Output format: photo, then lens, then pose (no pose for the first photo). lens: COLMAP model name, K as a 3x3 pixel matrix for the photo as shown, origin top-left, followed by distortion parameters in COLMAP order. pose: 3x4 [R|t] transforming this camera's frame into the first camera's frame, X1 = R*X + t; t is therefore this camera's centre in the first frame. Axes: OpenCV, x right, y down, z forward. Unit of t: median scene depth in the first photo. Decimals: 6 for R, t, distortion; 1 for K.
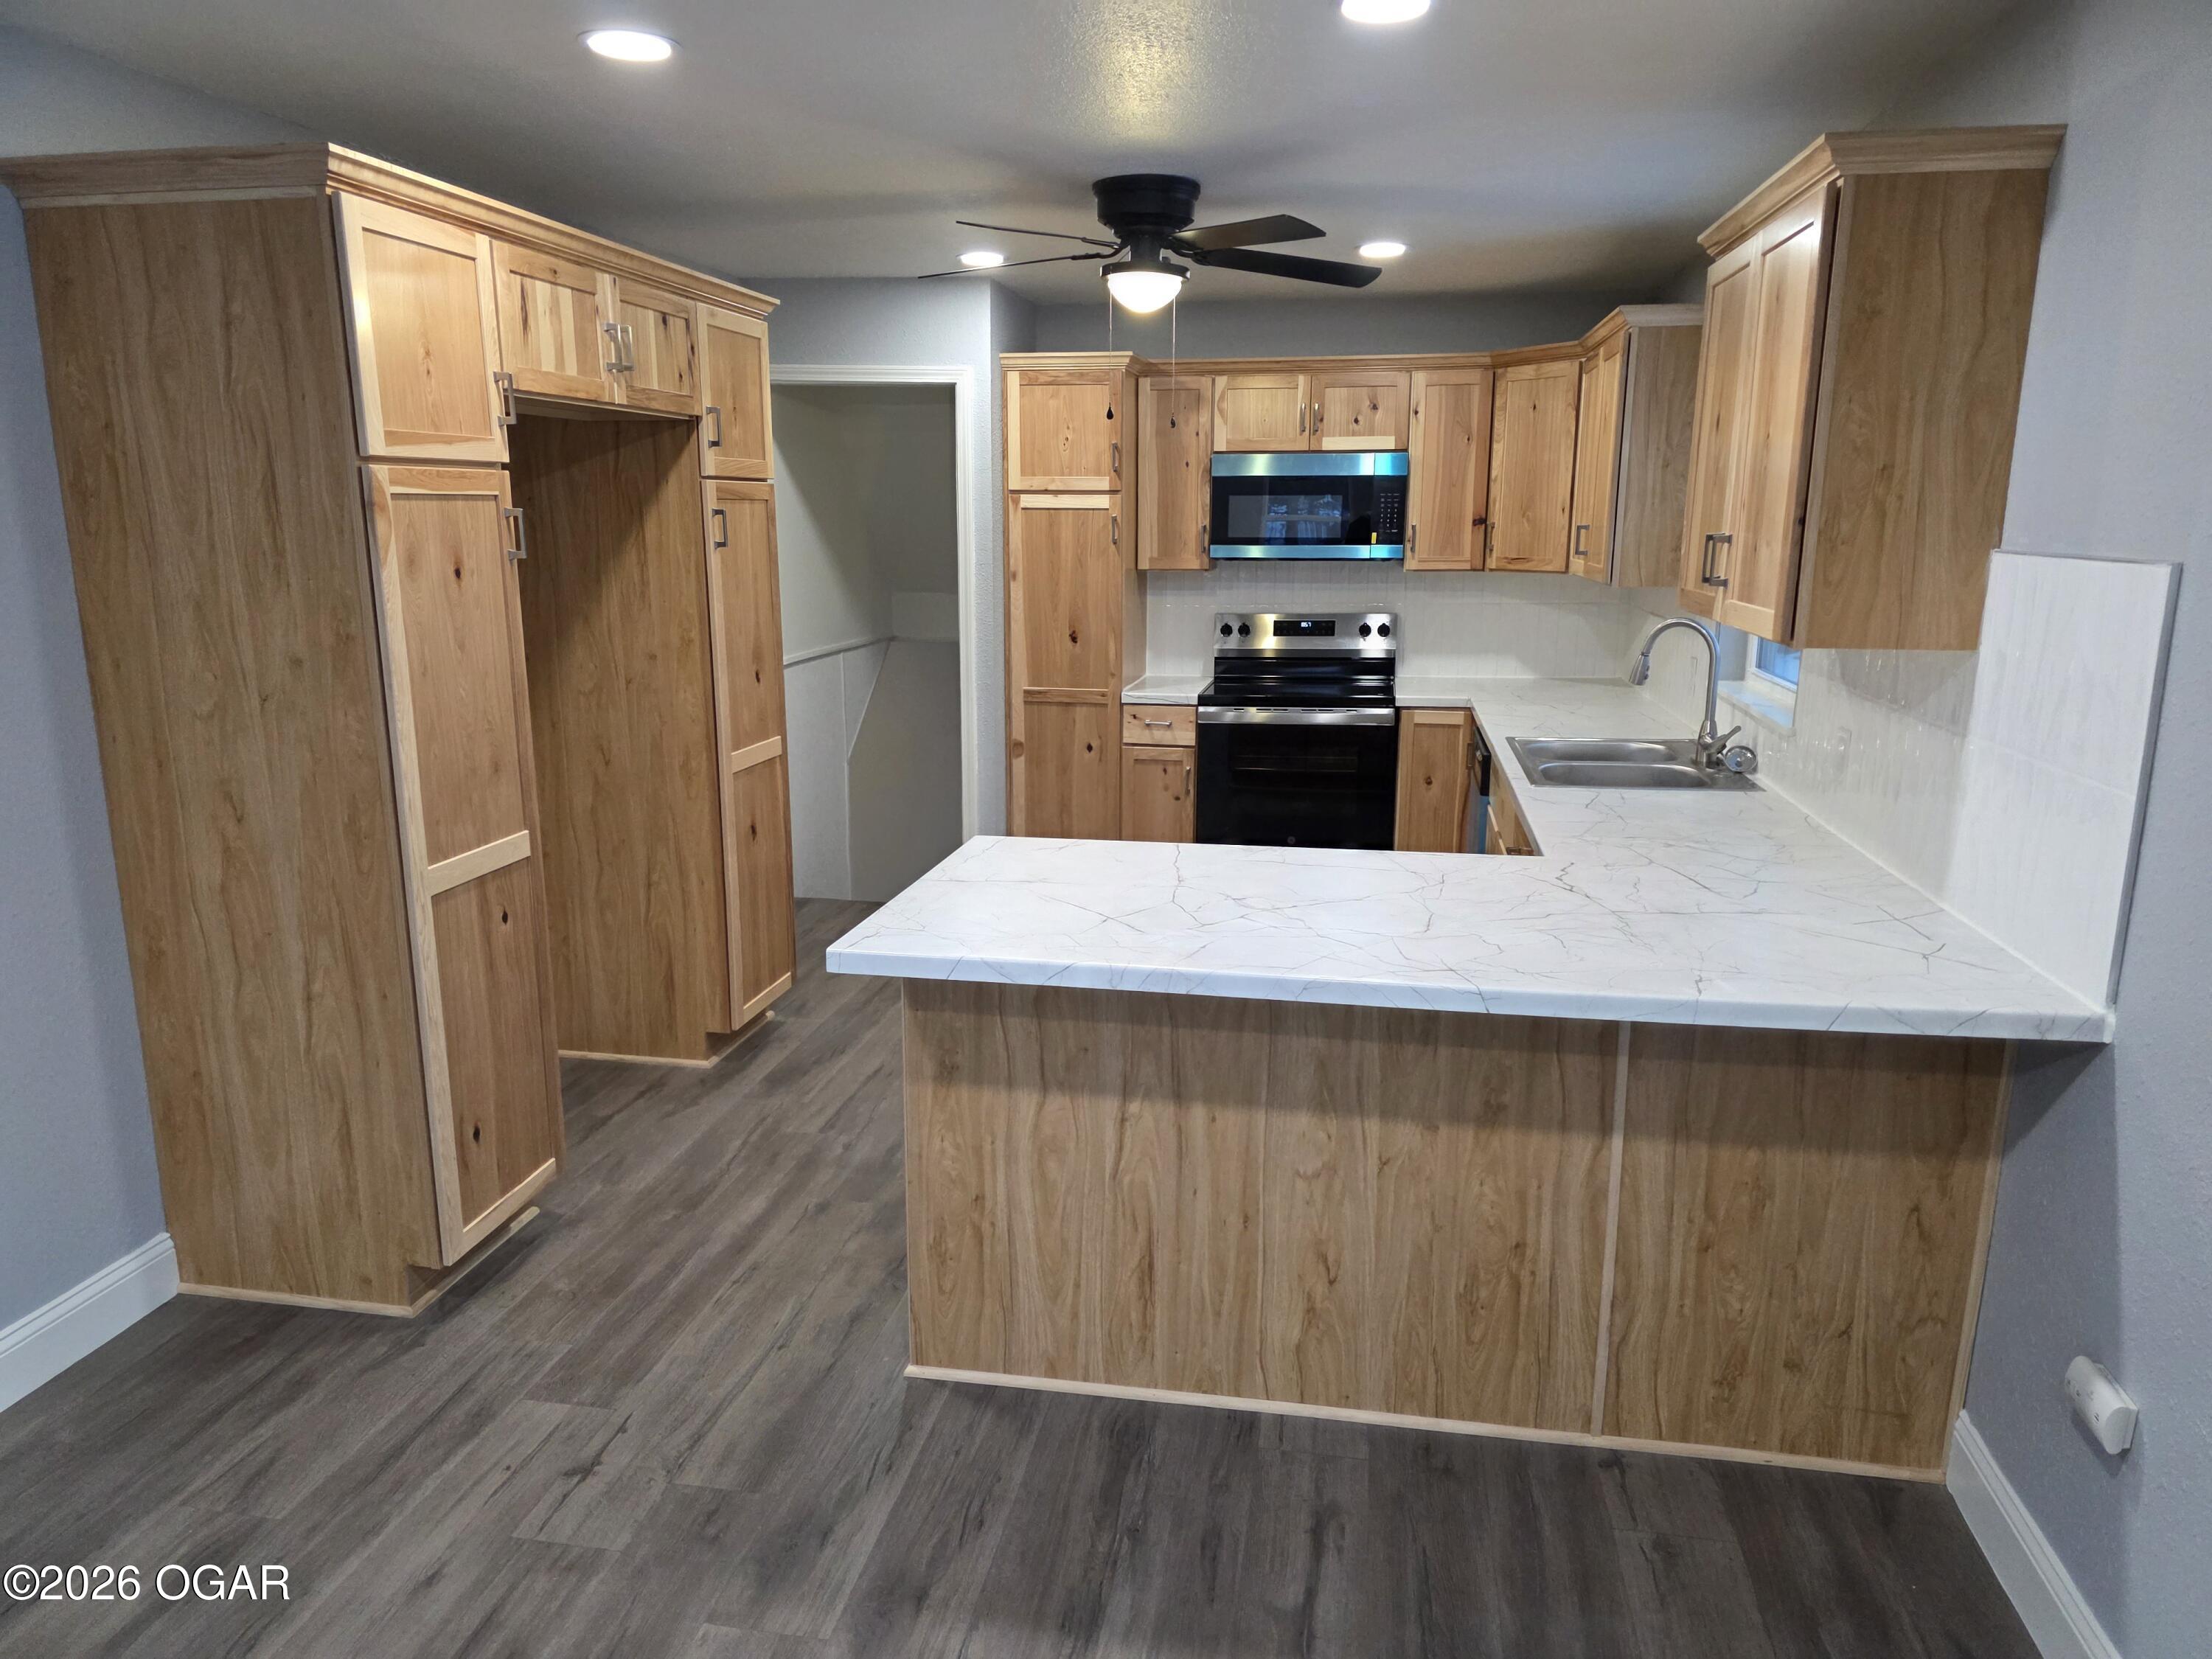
lens RADIAL K [[1481.4, 0, 1106.6], [0, 1481.4, 827.1], [0, 0, 1]] dist [0.049849, -0.042432]
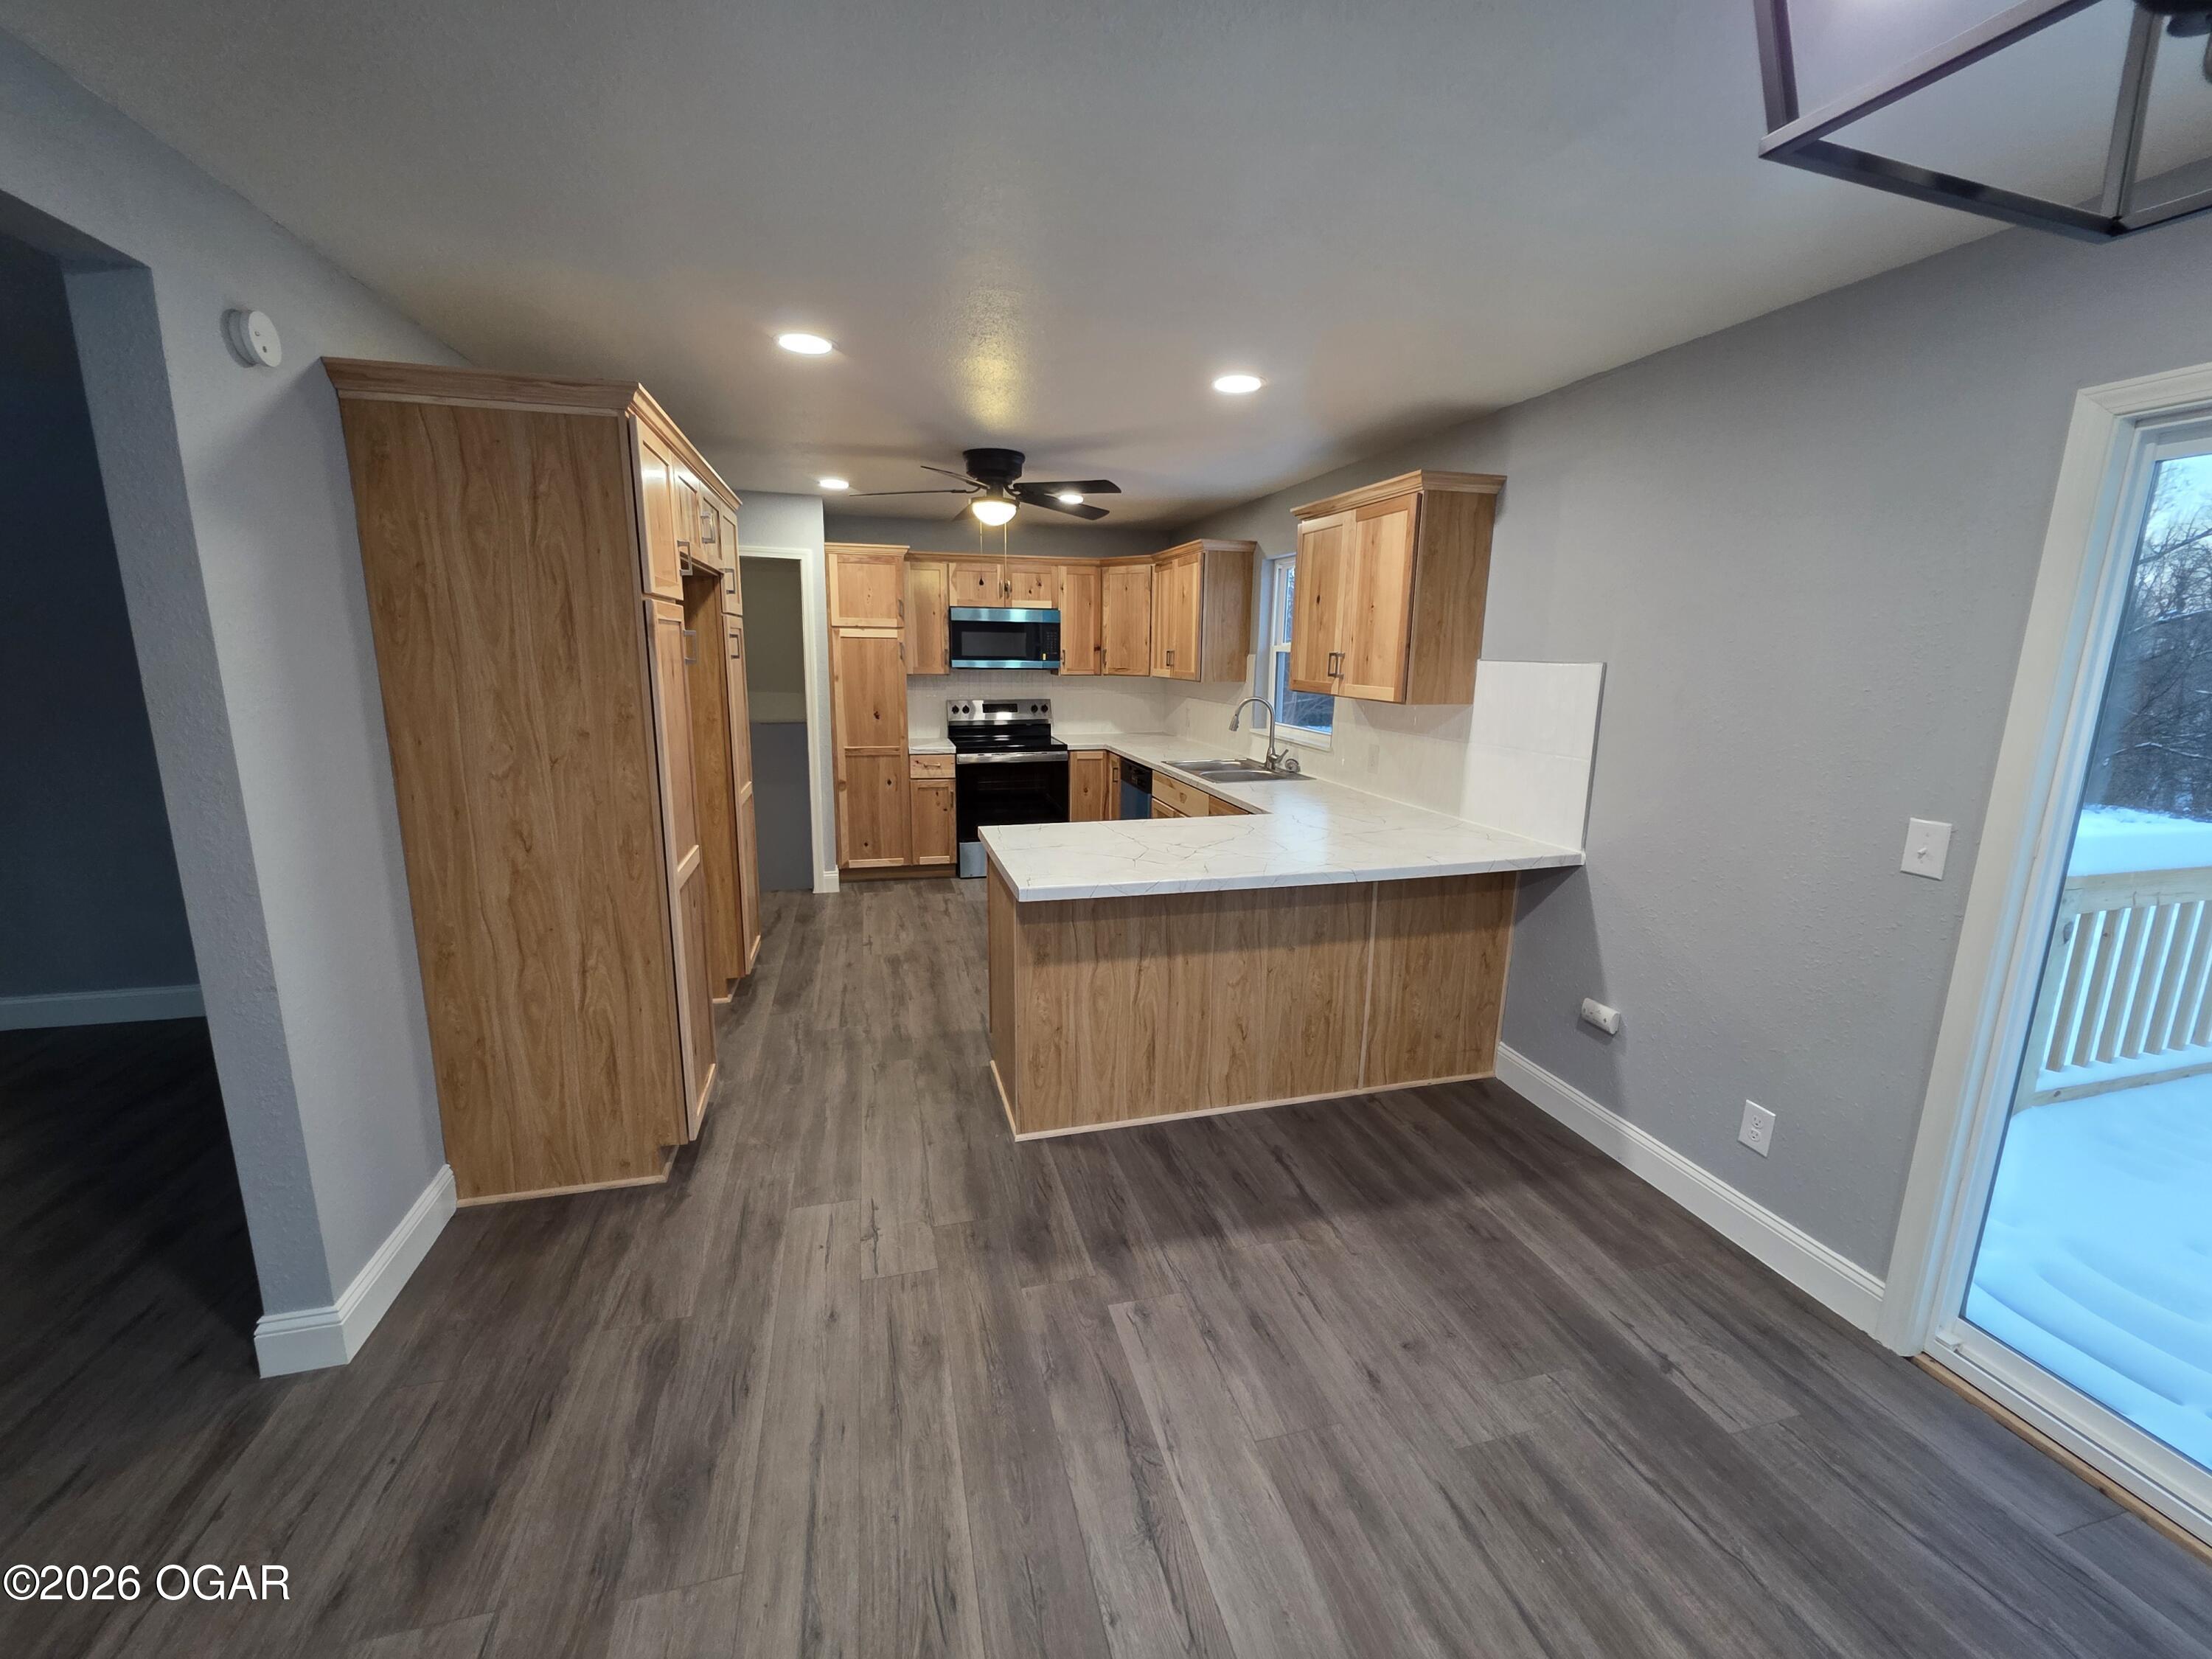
lens RADIAL K [[882.1, 0, 1099.2], [0, 882.1, 814.5], [0, 0, 1]] dist [0.003507, -0.001140]
pose [[0.907206, -0.069784, 0.414858, -0.450556], [0.078251, 0.996928, -0.003423, 0.007274], [-0.413345, 0.035569, 0.909880, 0.031960]]
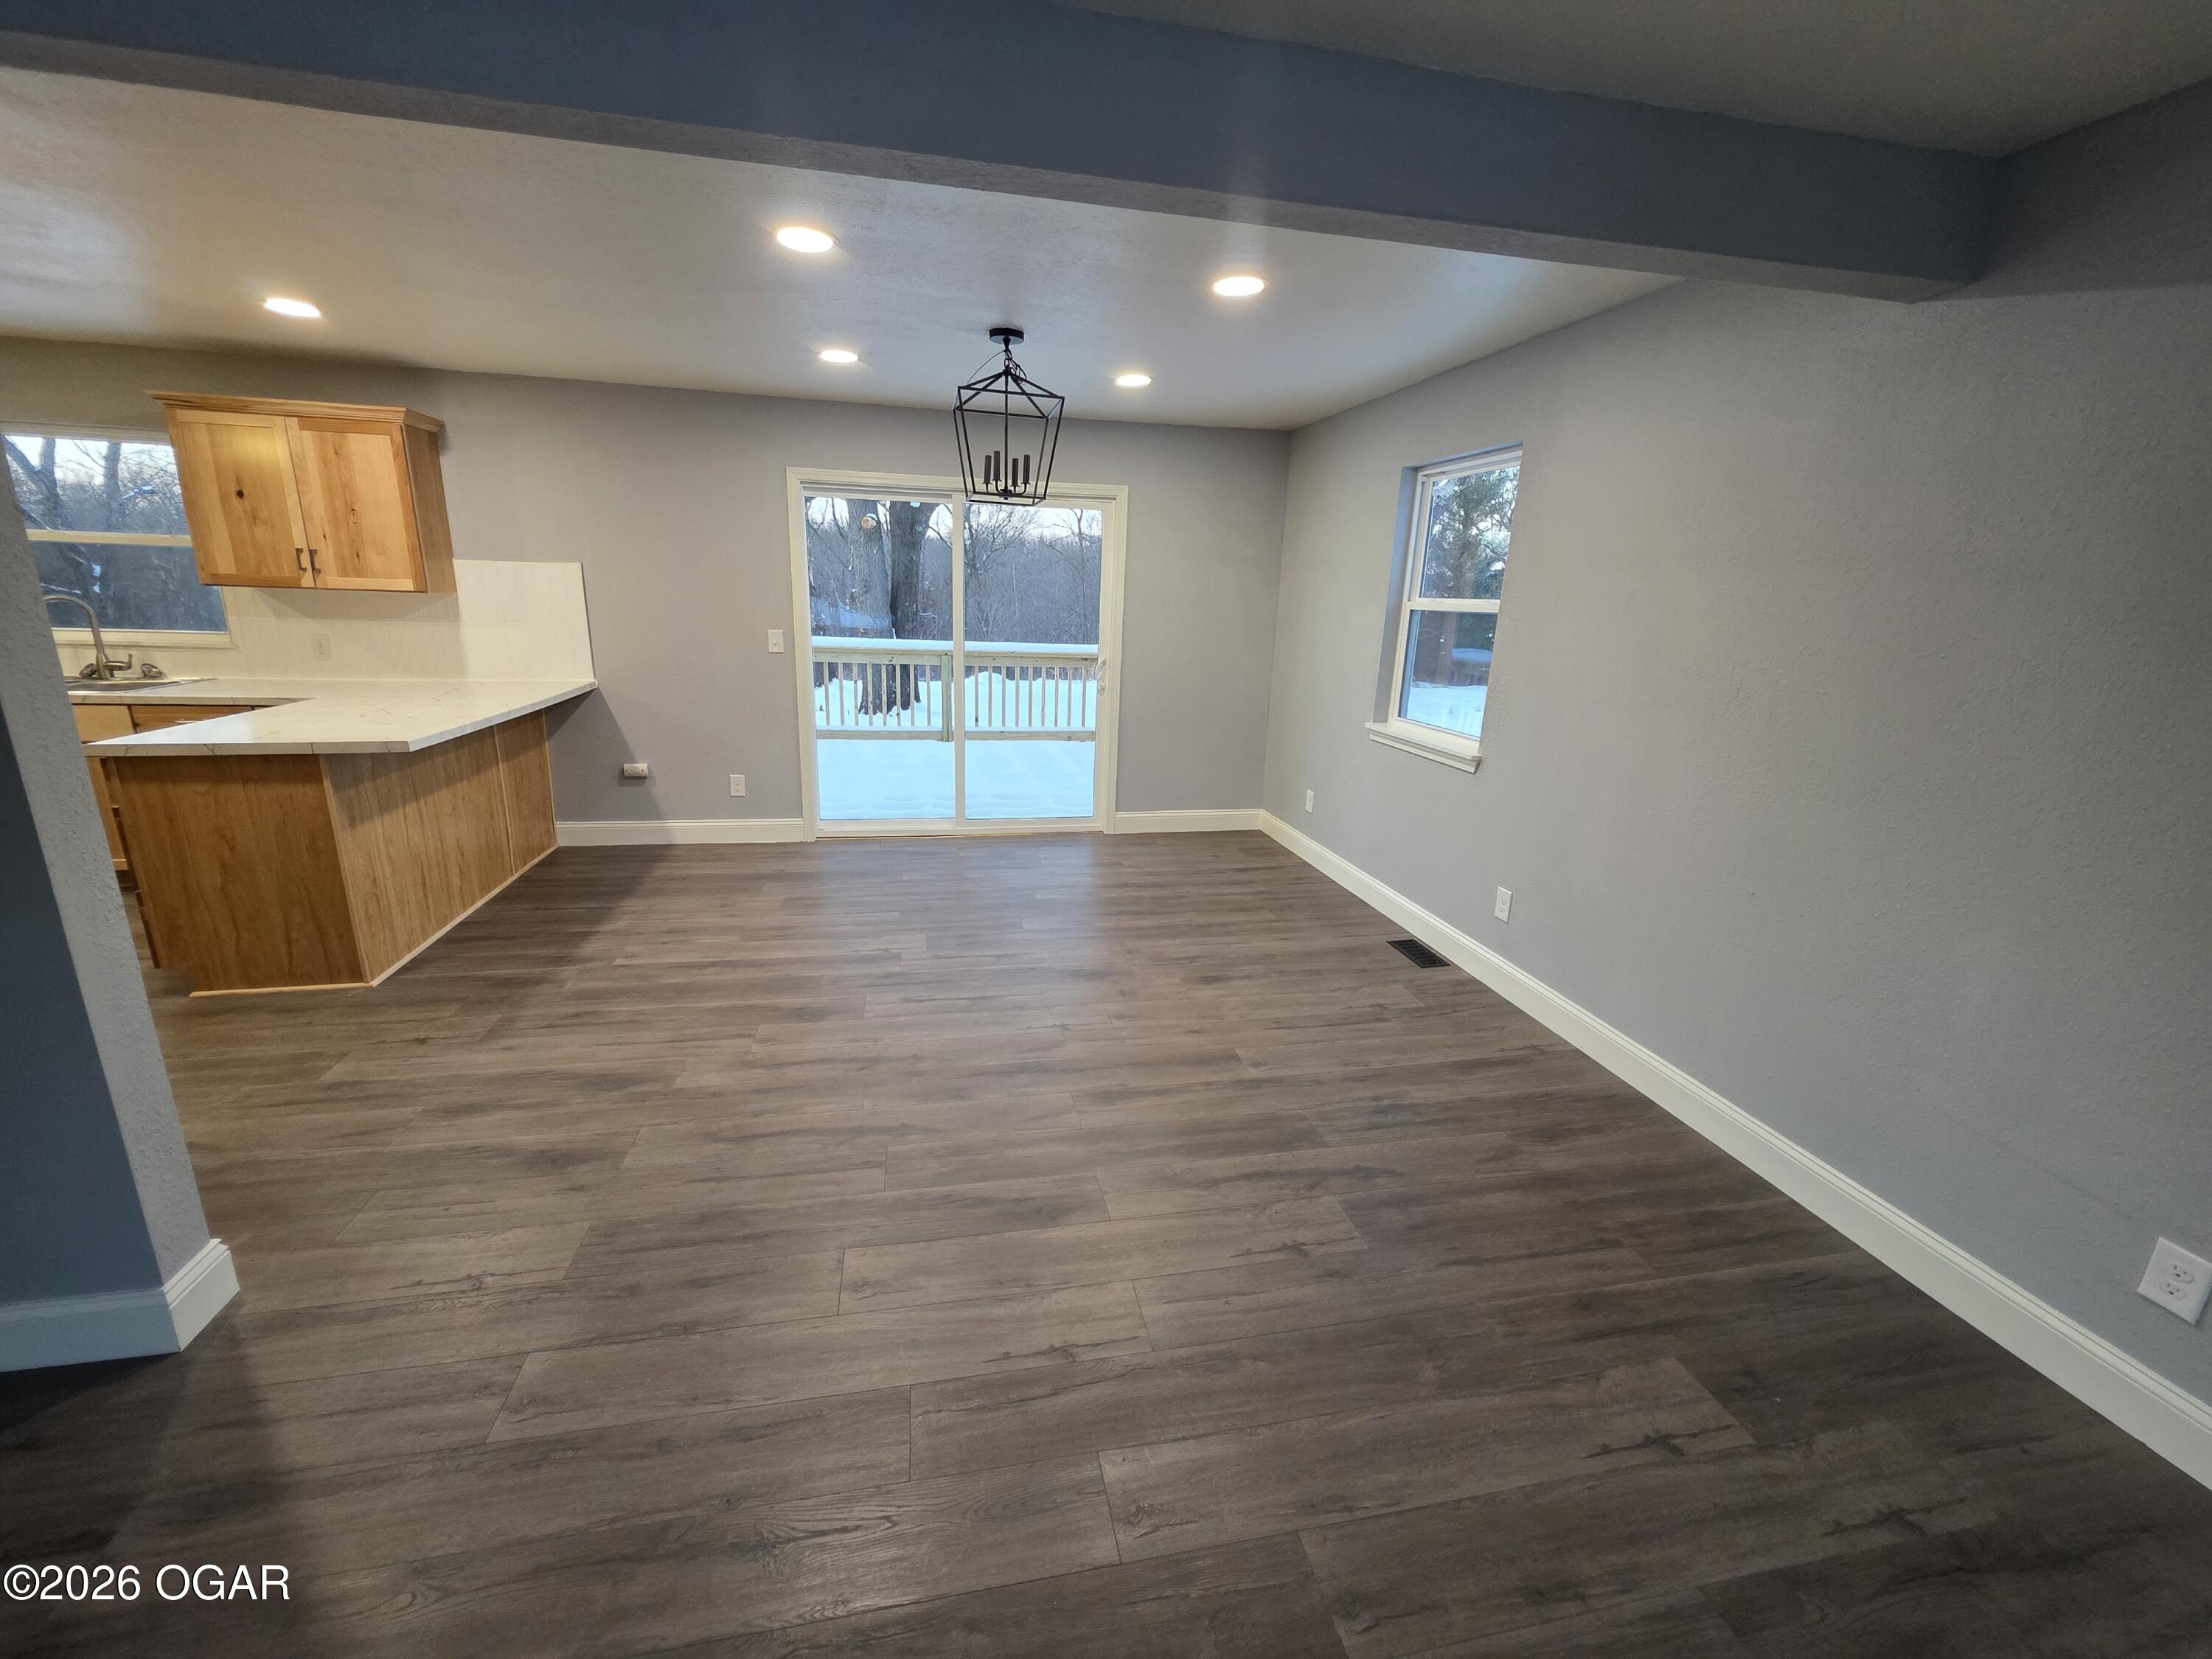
lens RADIAL K [[882.1, 0, 1101.3], [0, 882.1, 815.9], [0, 0, 1]] dist [0.003507, -0.001140]
pose [[-0.370338, -0.244074, 0.896258, -1.486482], [0.163088, 0.932790, 0.321411, -0.053611], [-0.914468, 0.265200, -0.305642, 0.440420]]
